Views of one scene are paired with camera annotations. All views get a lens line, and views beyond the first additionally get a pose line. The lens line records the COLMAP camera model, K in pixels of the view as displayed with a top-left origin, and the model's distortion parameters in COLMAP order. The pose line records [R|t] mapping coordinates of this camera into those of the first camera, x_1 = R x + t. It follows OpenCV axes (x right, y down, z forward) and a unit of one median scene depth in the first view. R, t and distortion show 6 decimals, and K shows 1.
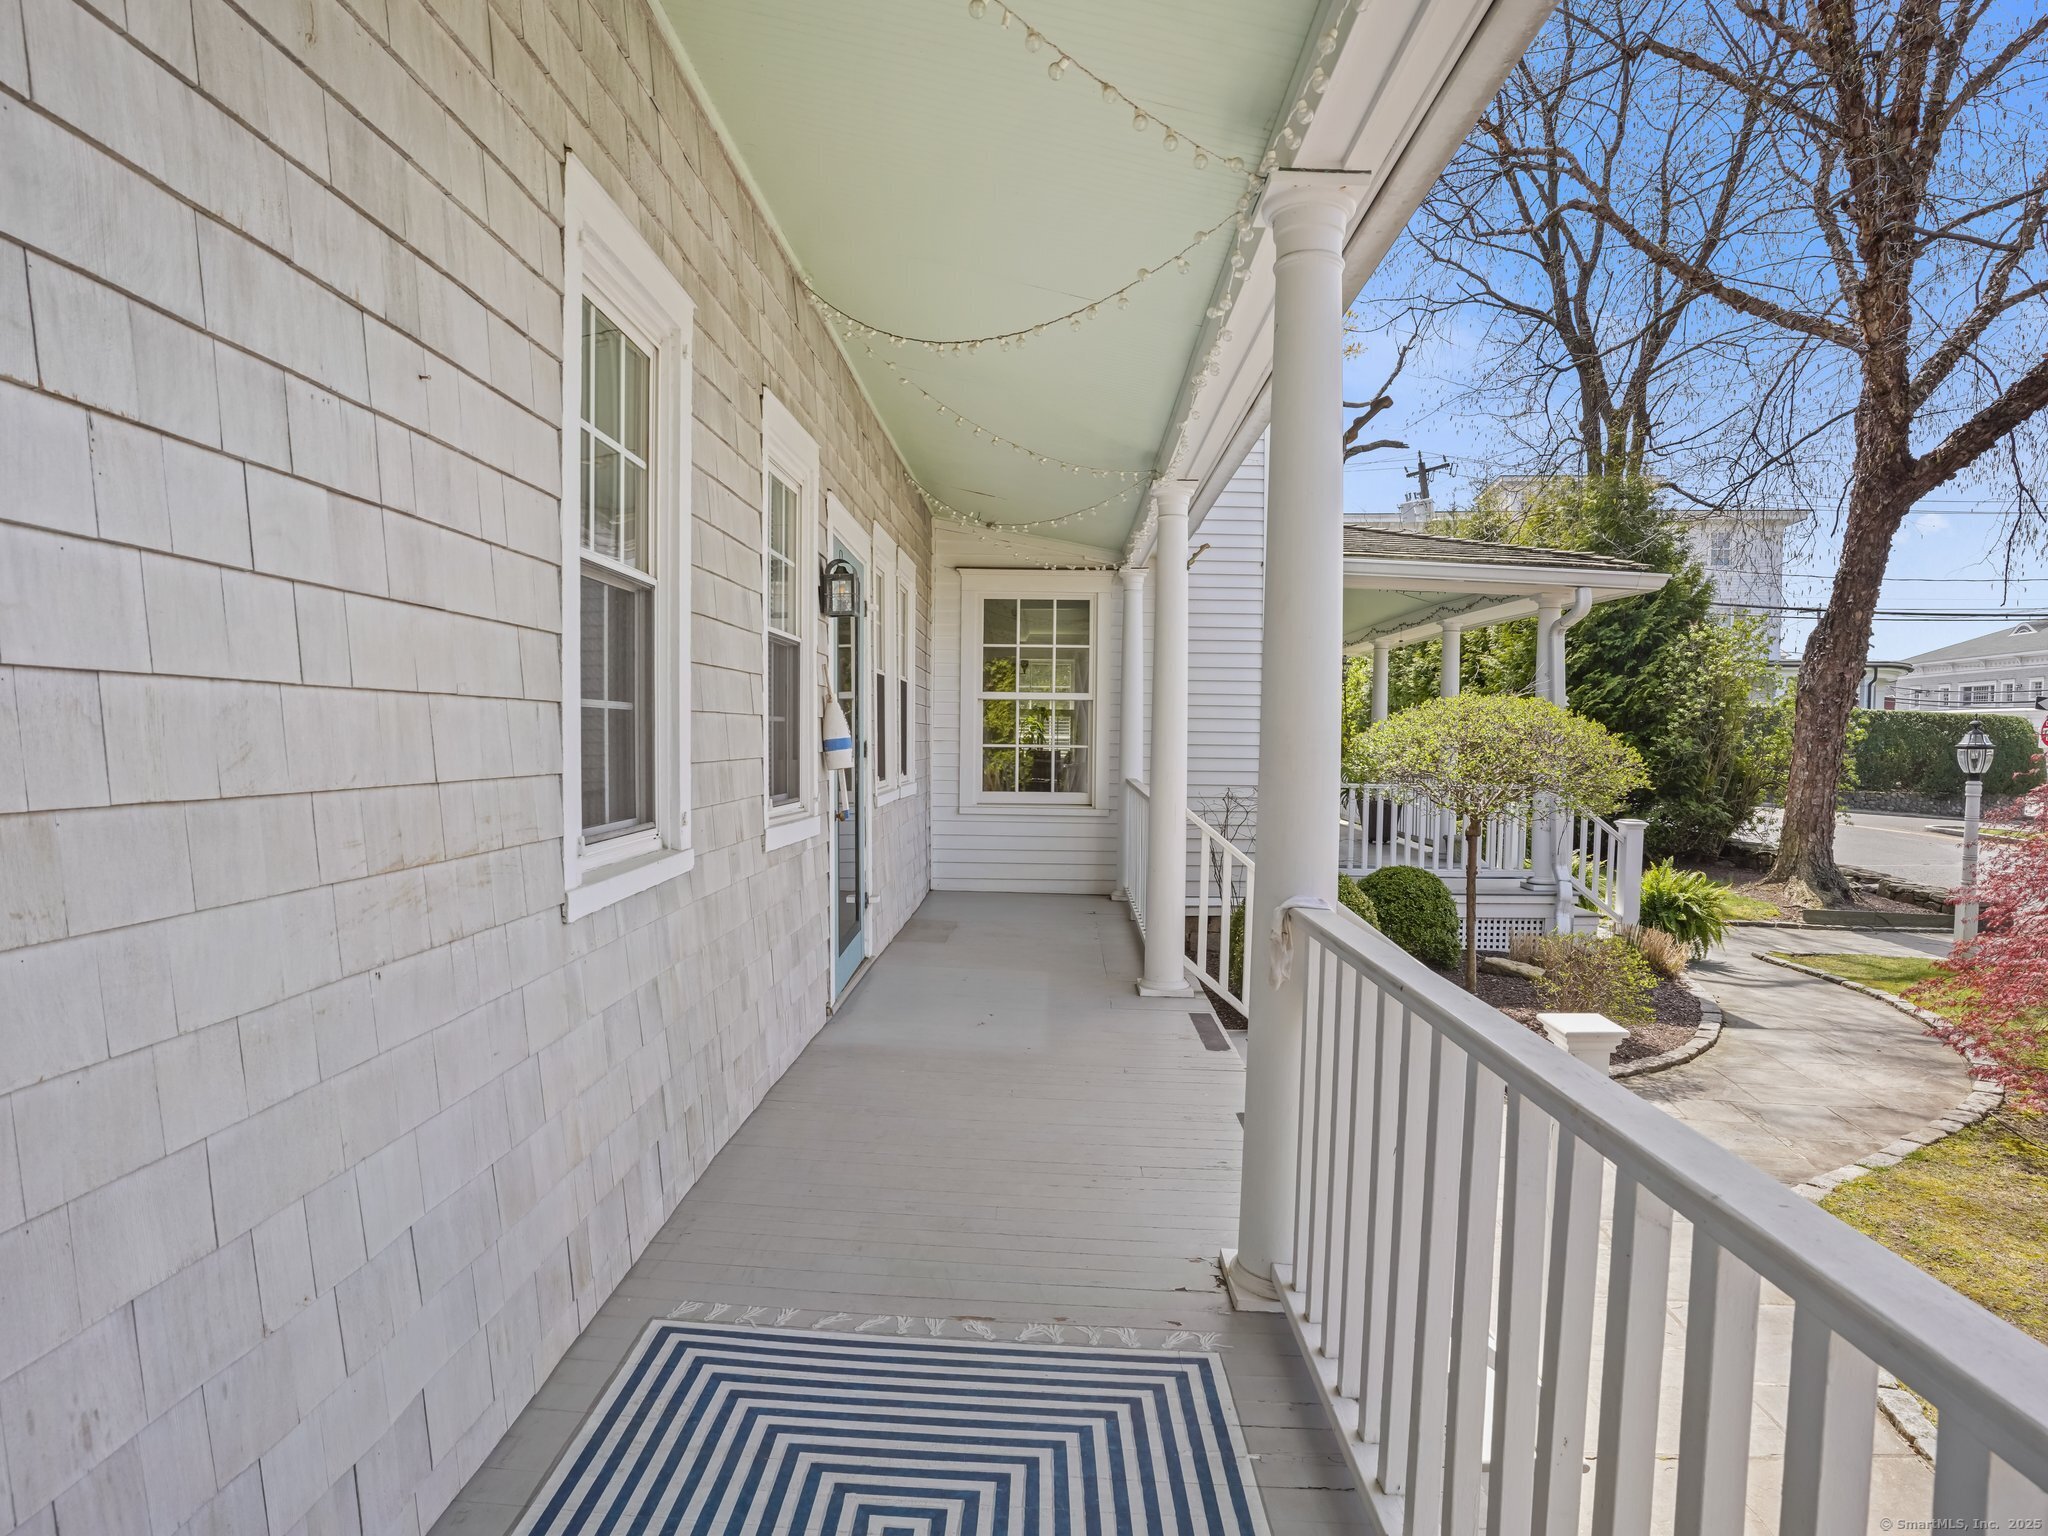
lens RADIAL K [[1142.6, 0, 1024.2], [0, 1142.6, 767.3], [0, 0, 1]] dist [-0.056307, 0.022102]
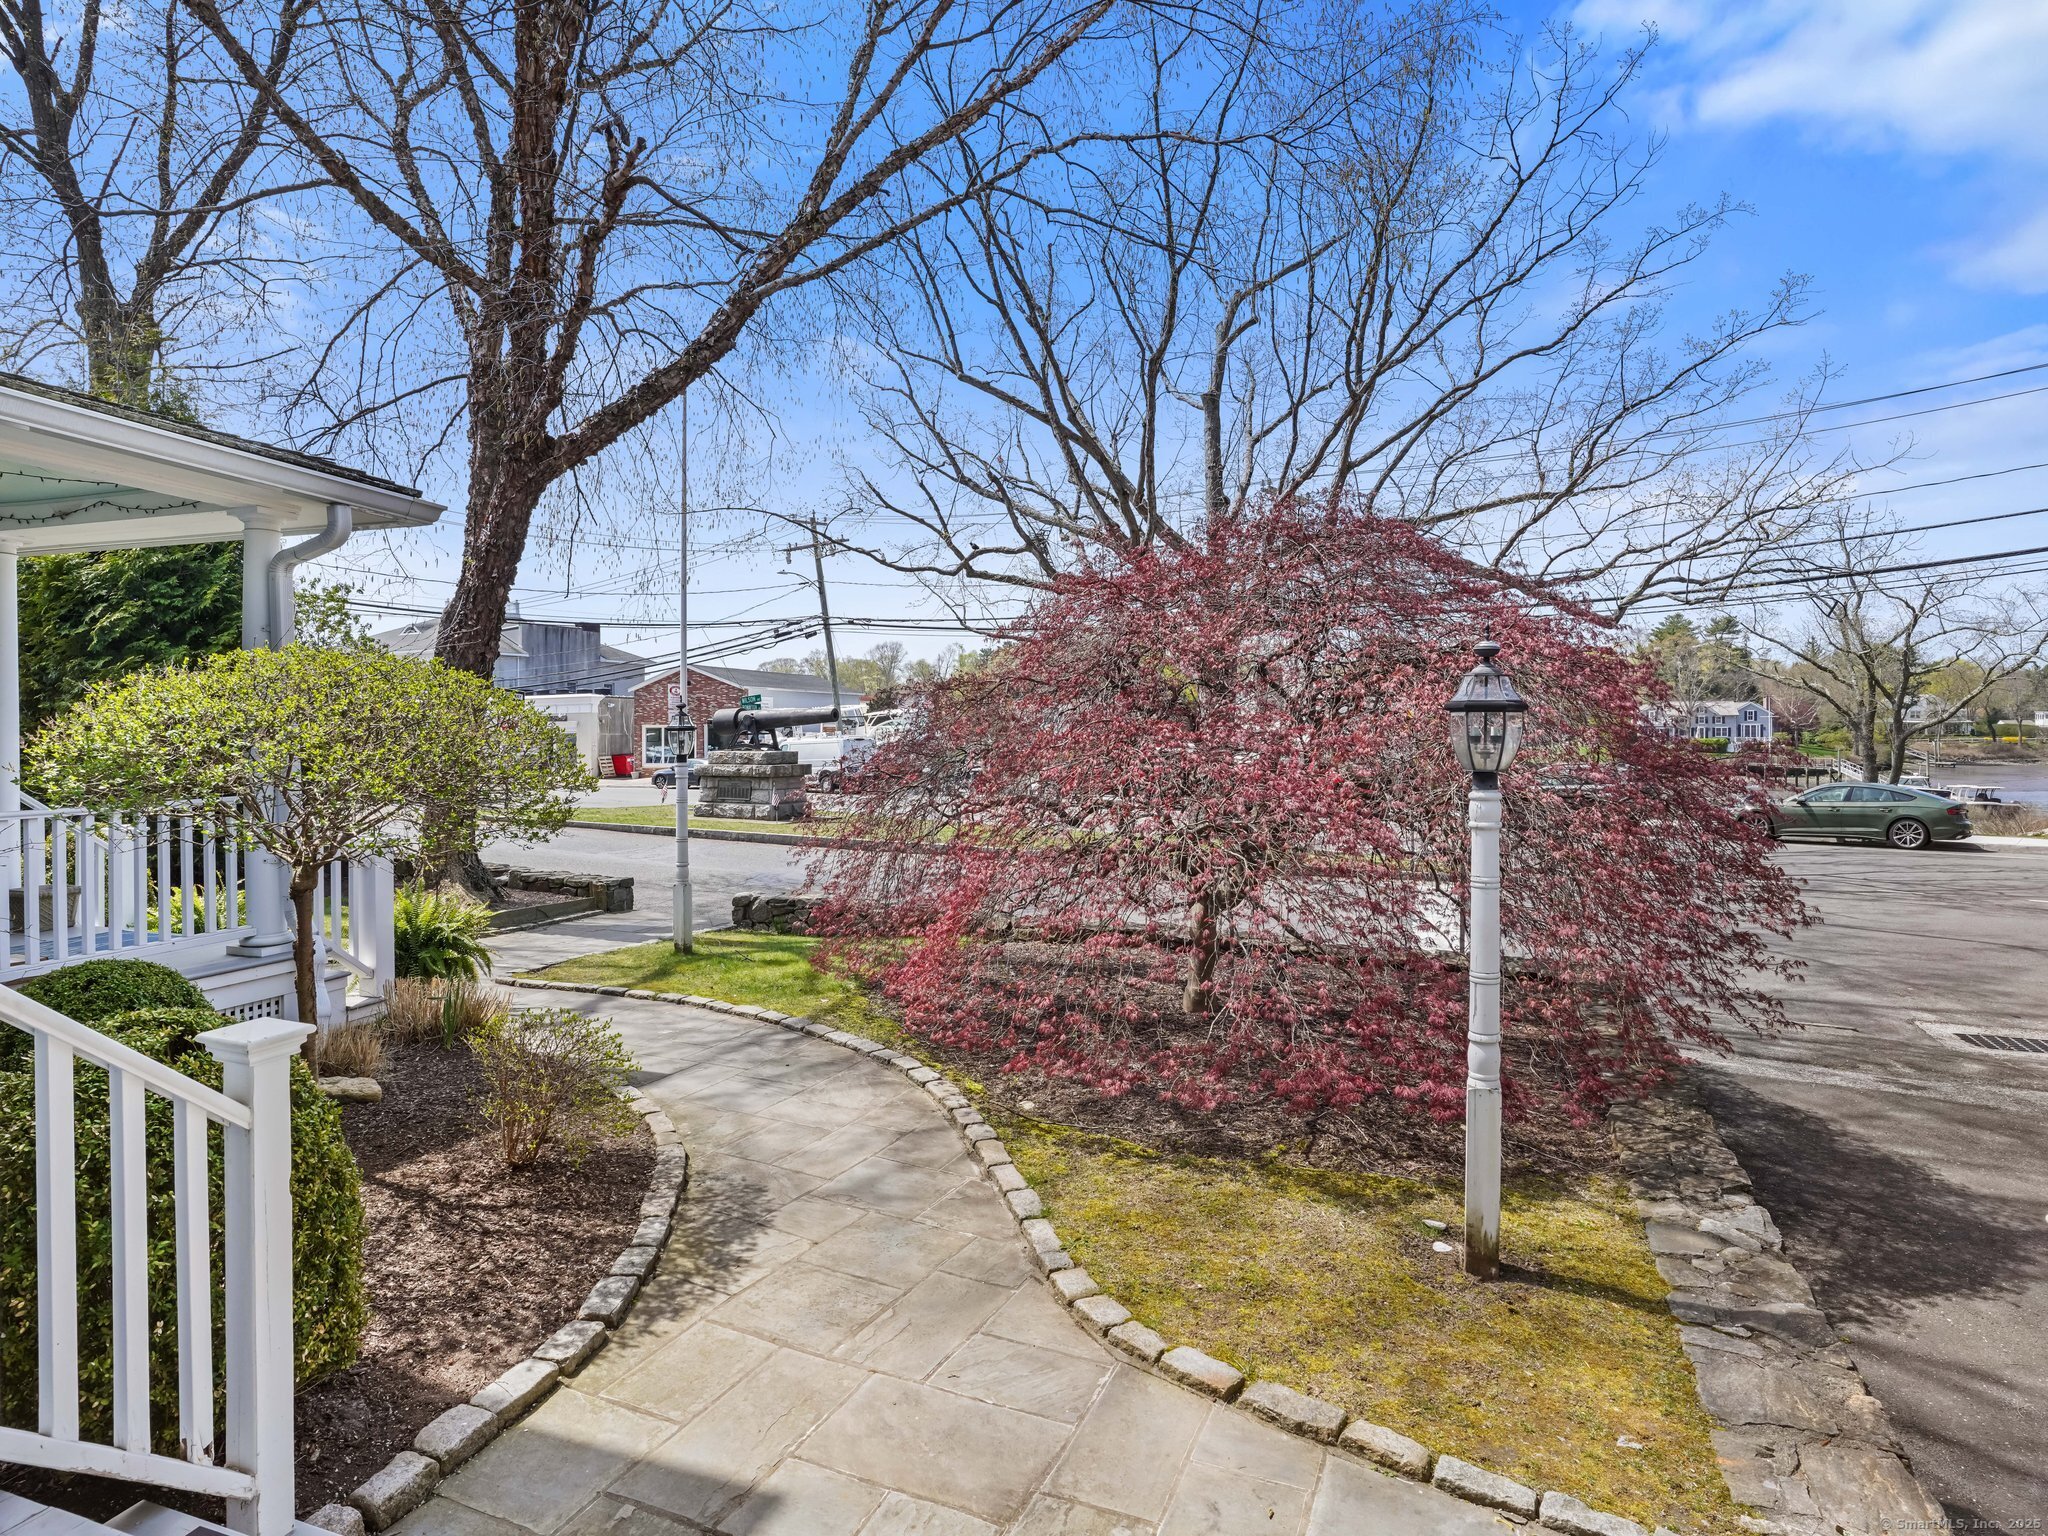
lens RADIAL K [[1142.6, 0, 993.1], [0, 1142.6, 739.7], [0, 0, 1]] dist [-0.056307, 0.022102]
pose [[0.308313, -0.019280, 0.951090, -0.029346], [0.037241, 0.999273, 0.008184, -0.005229], [-0.950556, 0.032896, 0.308807, 0.339919]]
